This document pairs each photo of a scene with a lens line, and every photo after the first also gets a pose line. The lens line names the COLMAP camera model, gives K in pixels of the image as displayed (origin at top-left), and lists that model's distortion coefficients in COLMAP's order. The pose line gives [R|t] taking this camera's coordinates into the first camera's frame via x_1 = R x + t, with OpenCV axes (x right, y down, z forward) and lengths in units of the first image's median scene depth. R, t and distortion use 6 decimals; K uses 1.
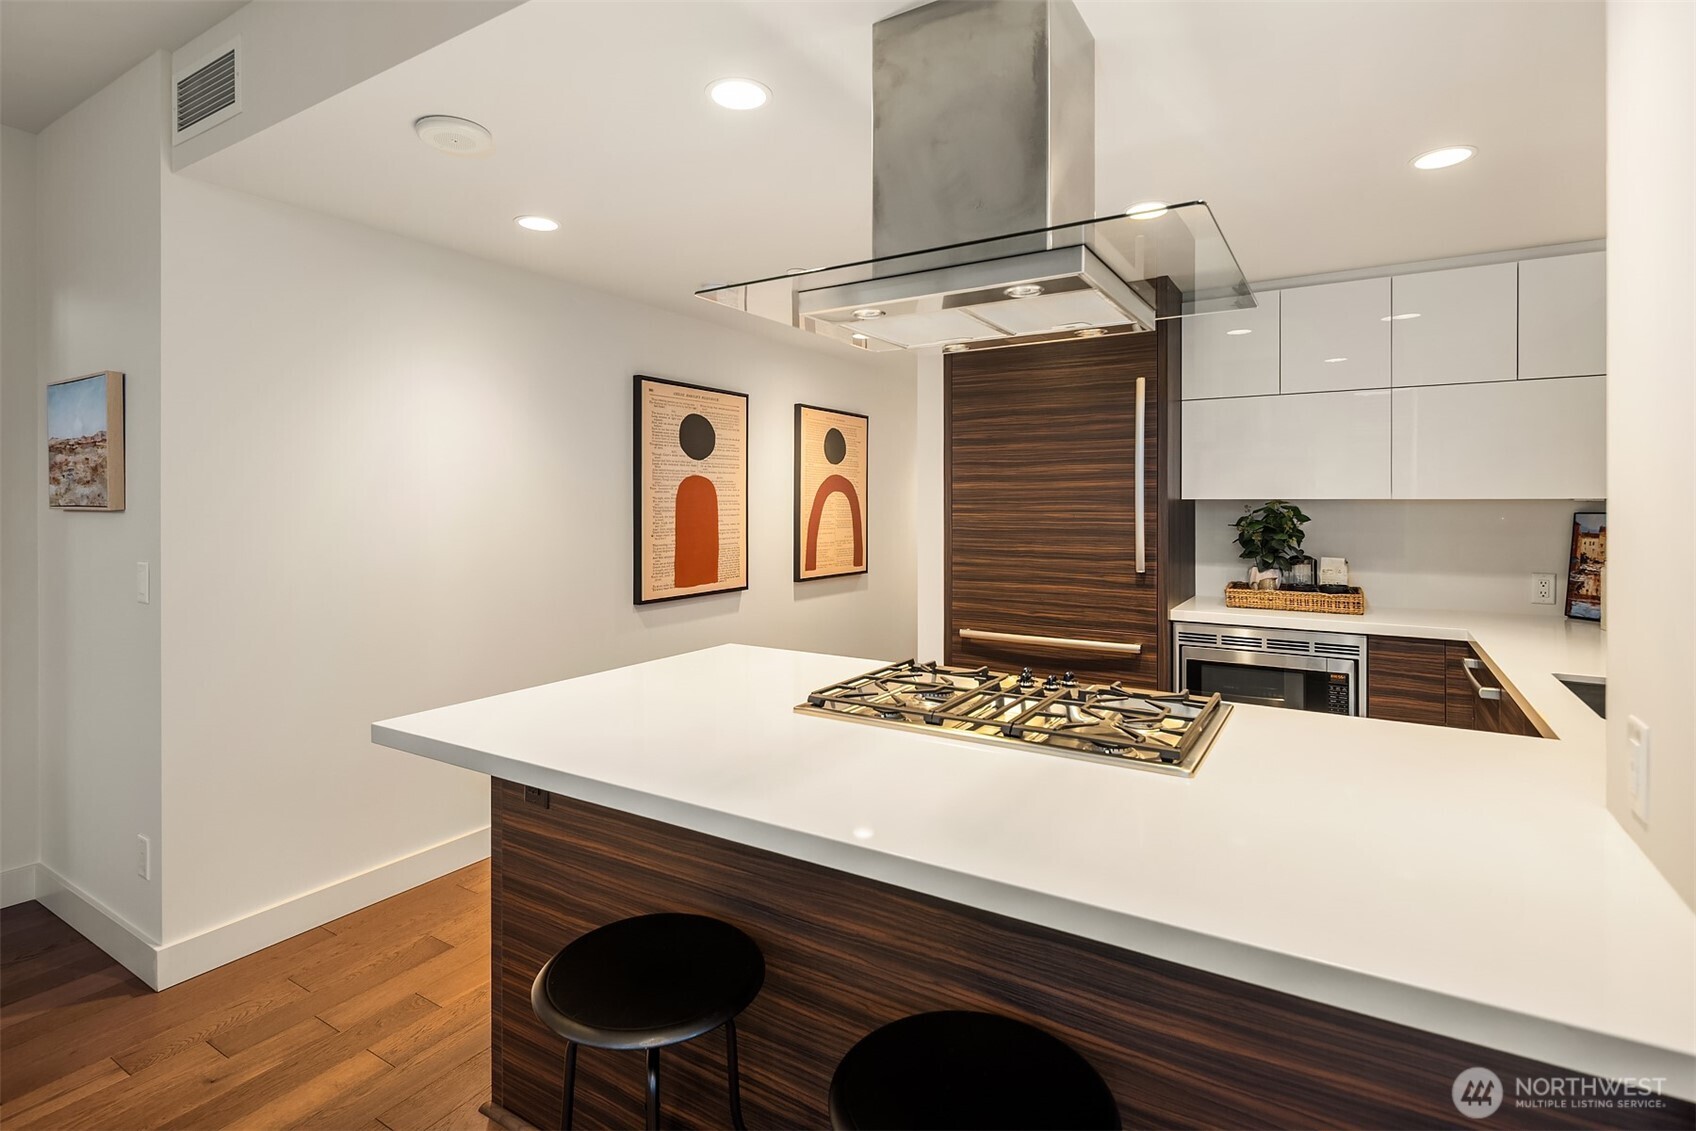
lens RADIAL K [[848.5, 0, 822.2], [0, 848.5, 508.4], [0, 0, 1]] dist [-0.006291, -0.000996]
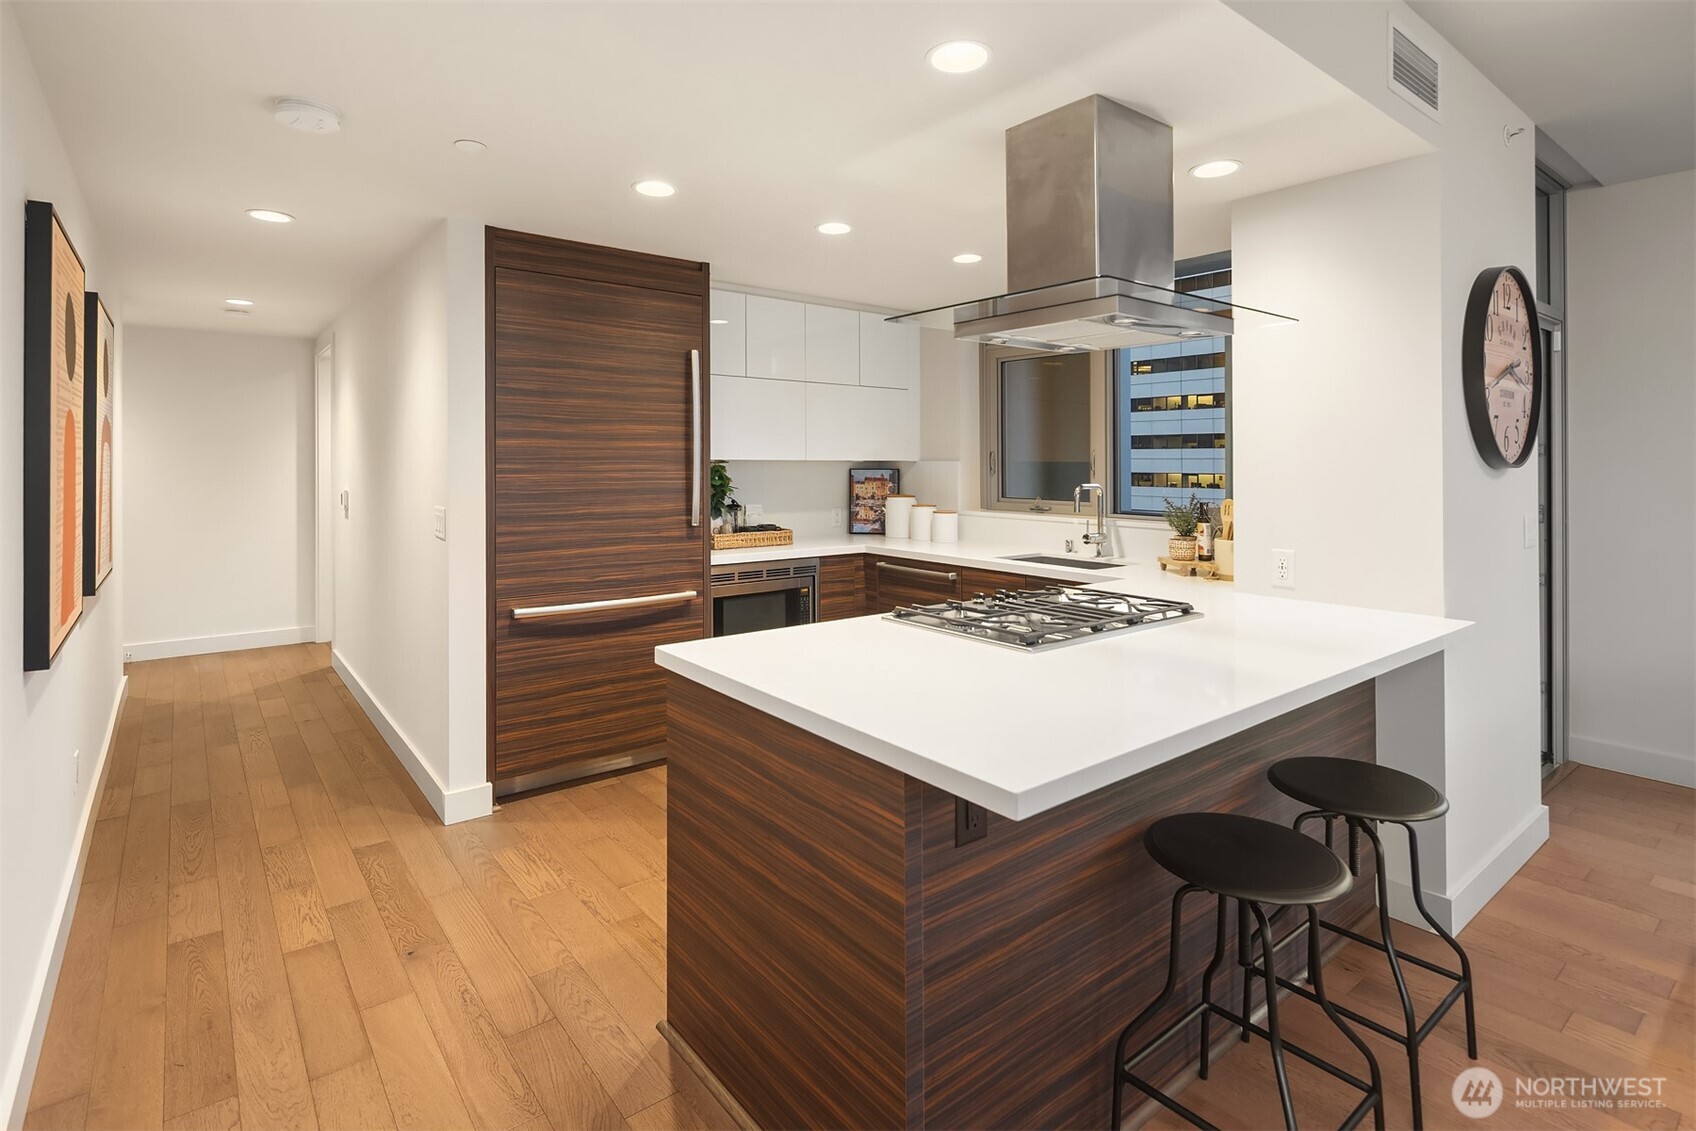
lens RADIAL K [[848.5, 0, 847.4], [0, 848.5, 460.9], [0, 0, 1]] dist [-0.006291, -0.000996]
pose [[0.313198, 0.002031, 0.949686, -0.599851], [0.002800, 0.999991, -0.003062, -0.004901], [-0.949684, 0.003618, 0.313189, 0.452281]]
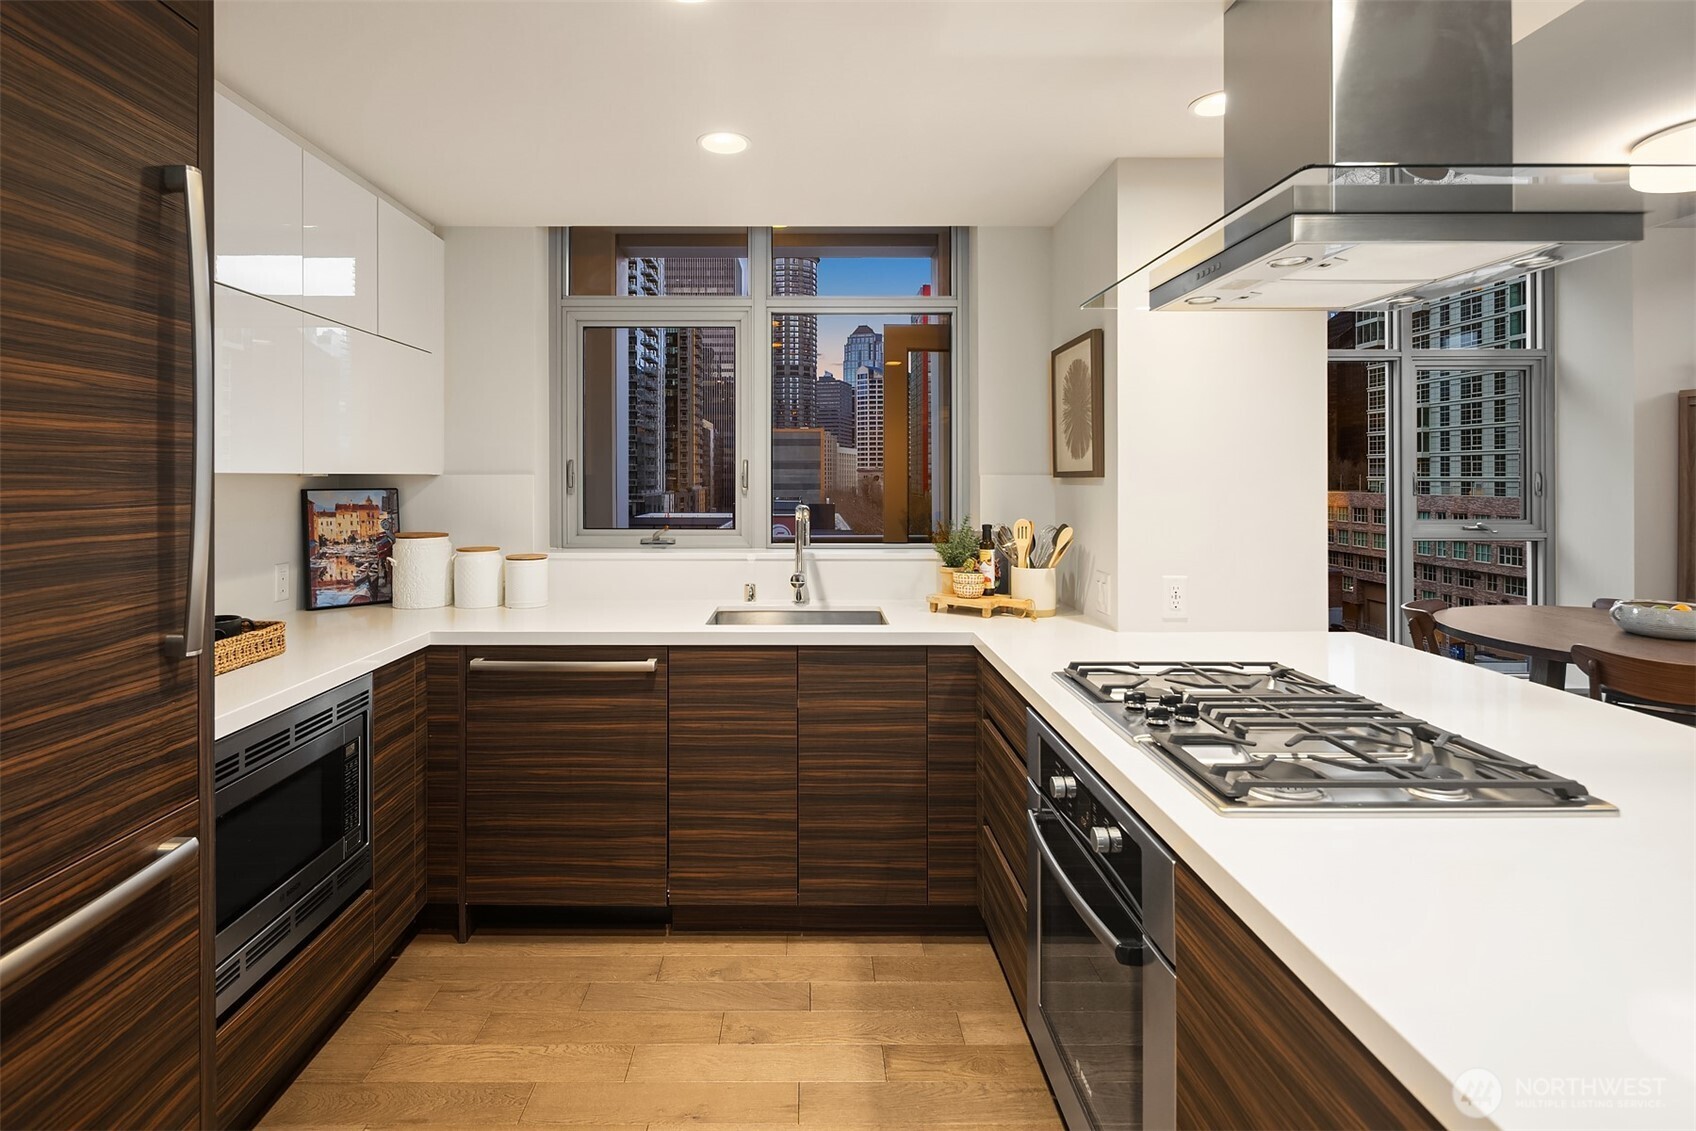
lens RADIAL K [[848.5, 0, 813.1], [0, 848.5, 475.6], [0, 0, 1]] dist [-0.006291, -0.000996]
pose [[-0.546373, 0.000411, 0.837542, -0.114248], [0.006349, 0.999973, 0.003651, -0.008346], [-0.837518, 0.007313, -0.546361, 0.947437]]
